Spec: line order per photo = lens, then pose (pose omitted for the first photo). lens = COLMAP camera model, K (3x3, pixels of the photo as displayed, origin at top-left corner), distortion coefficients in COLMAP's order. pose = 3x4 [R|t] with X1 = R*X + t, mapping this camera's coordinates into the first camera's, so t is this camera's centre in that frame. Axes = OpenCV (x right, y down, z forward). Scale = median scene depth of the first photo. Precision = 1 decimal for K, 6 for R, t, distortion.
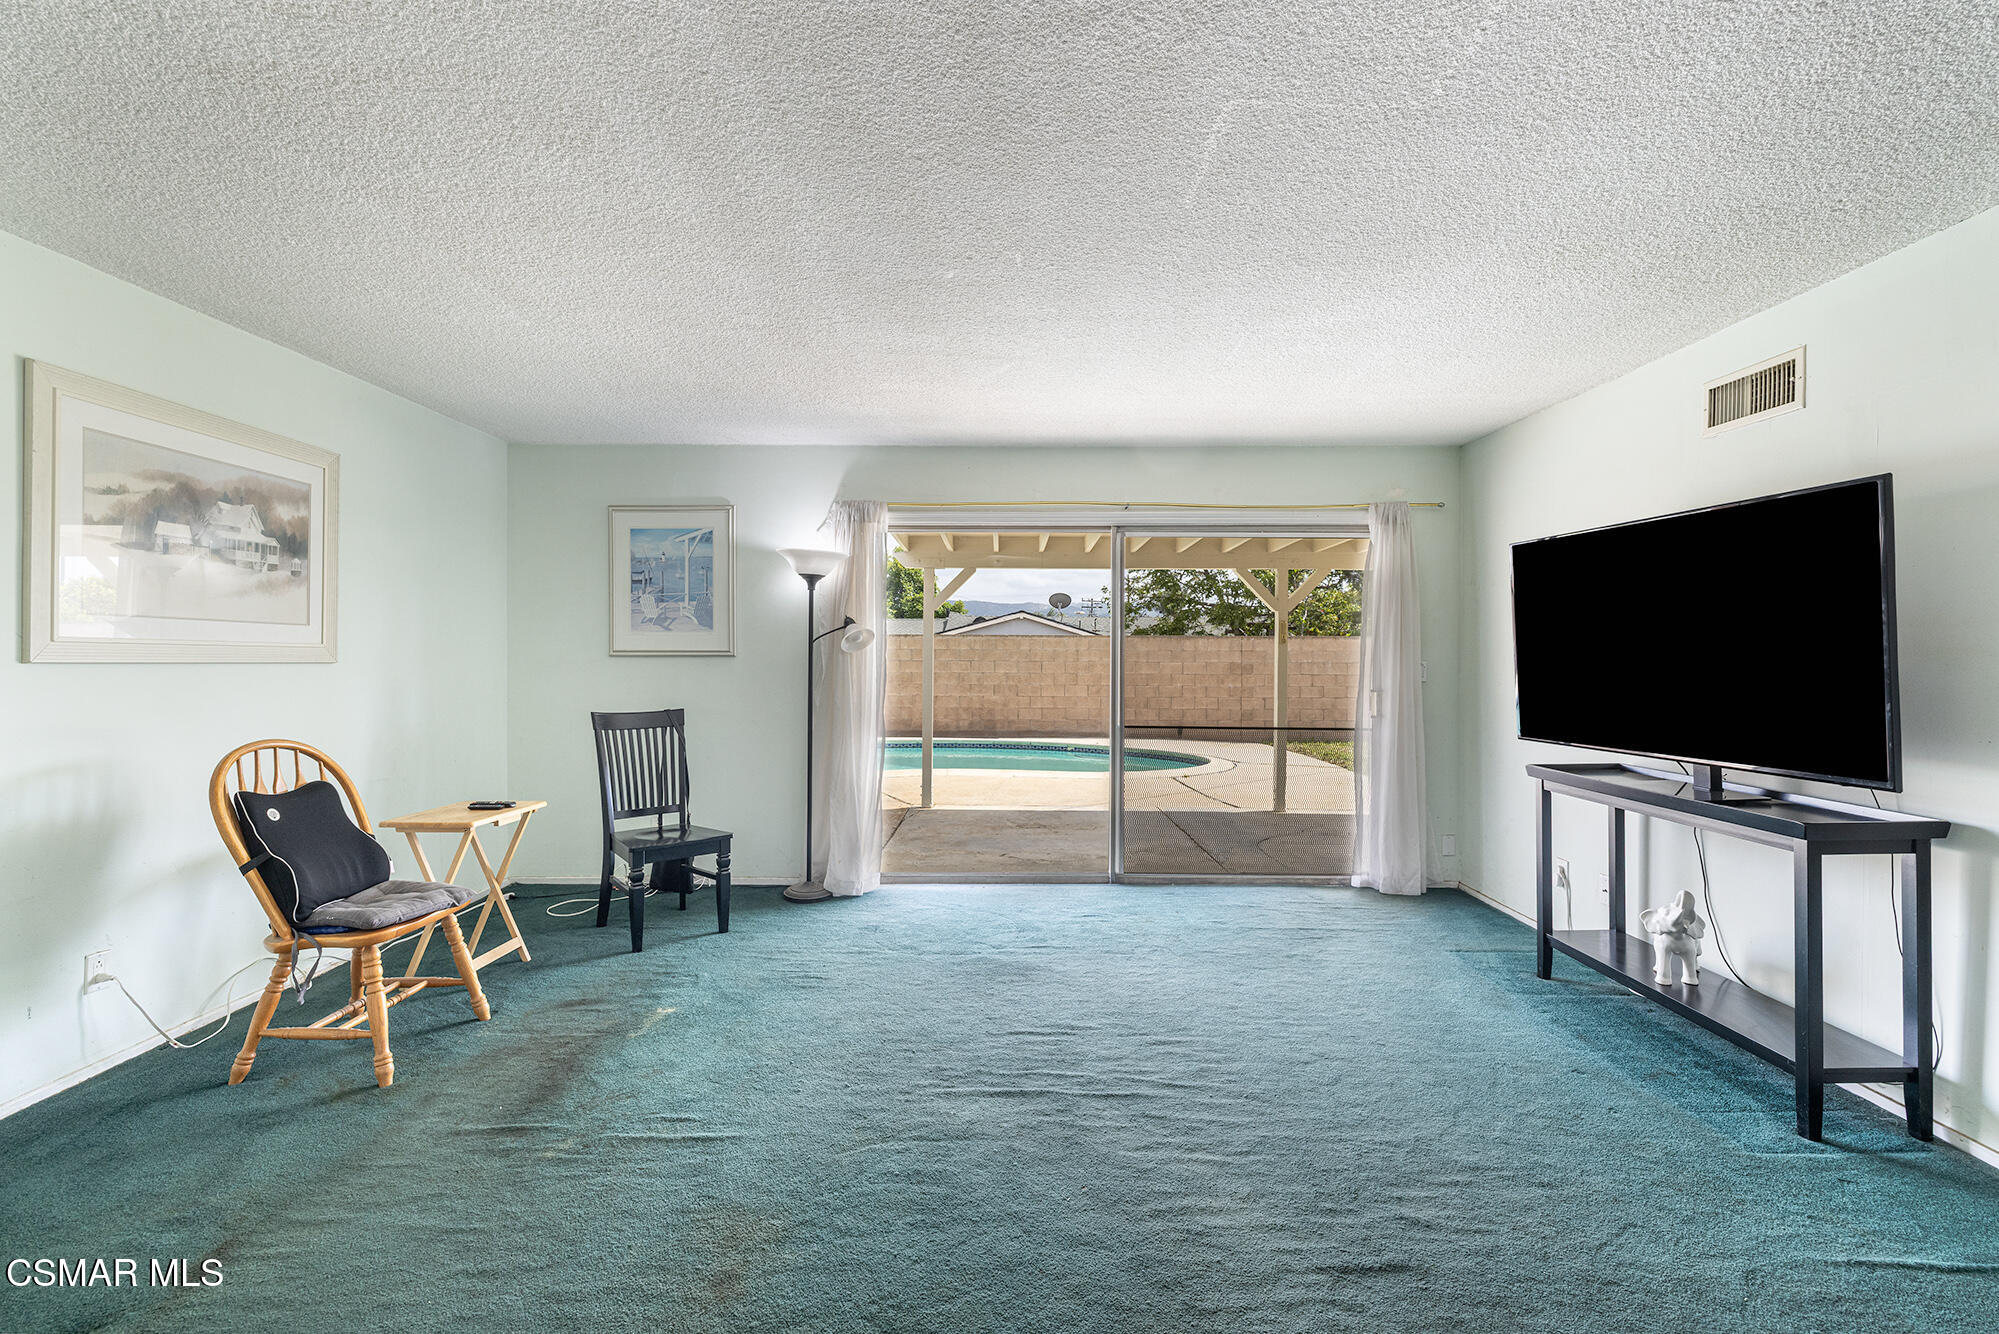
lens RADIAL K [[848.5, 0, 999.5], [0, 848.5, 667.0], [0, 0, 1]] dist [-0.001641, -0.000150]
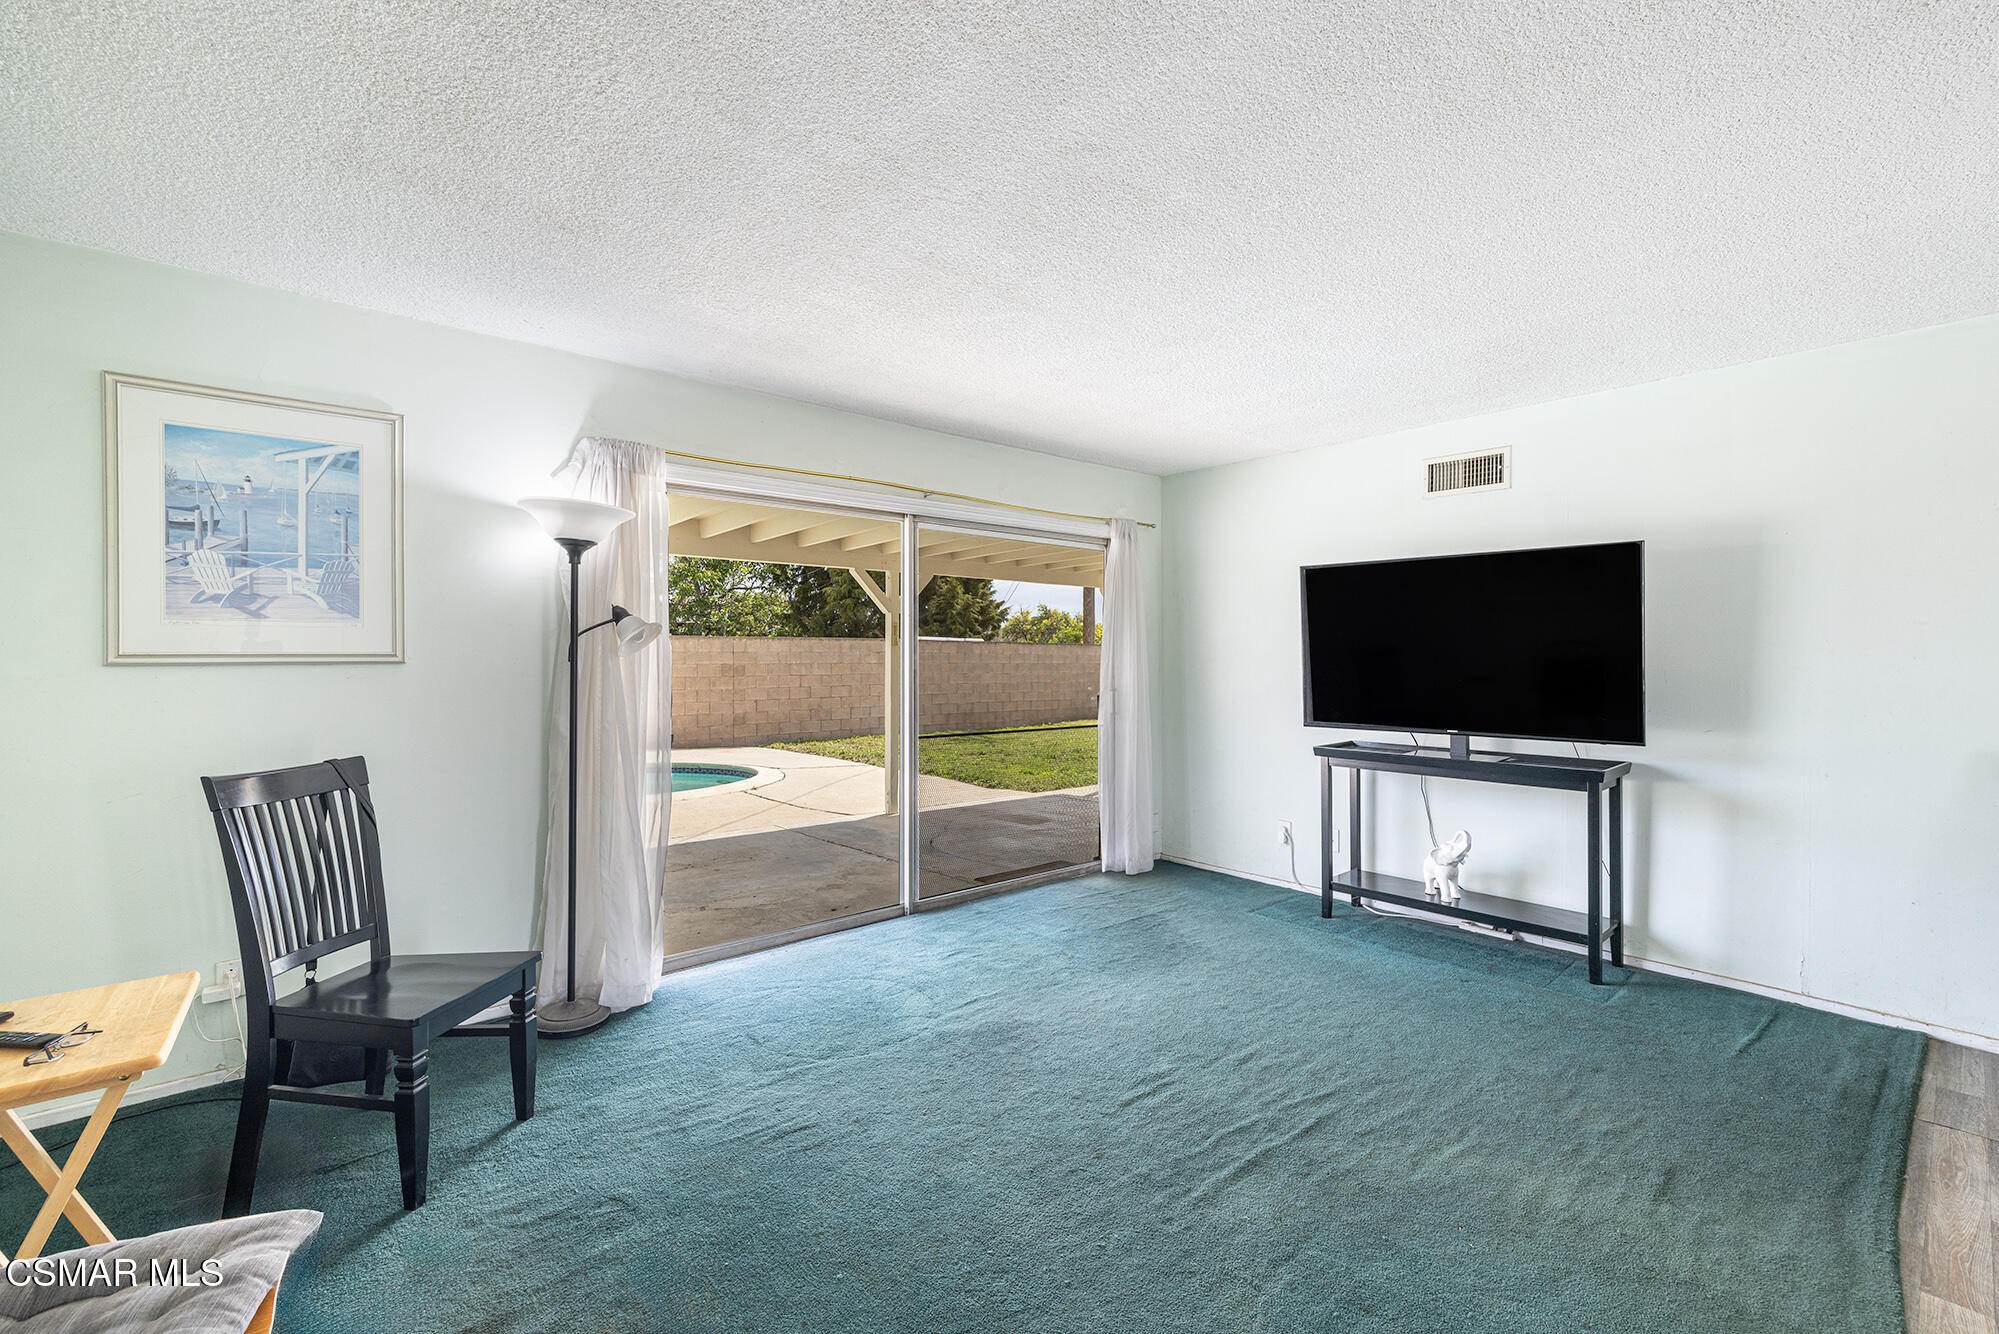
lens RADIAL K [[848.5, 0, 999.5], [0, 848.5, 667.0], [0, 0, 1]] dist [-0.001641, -0.000150]
pose [[0.760919, -0.010723, 0.648758, -0.409272], [0.010991, 0.999933, 0.003636, -0.008346], [-0.648753, 0.004364, 0.760986, 0.280923]]
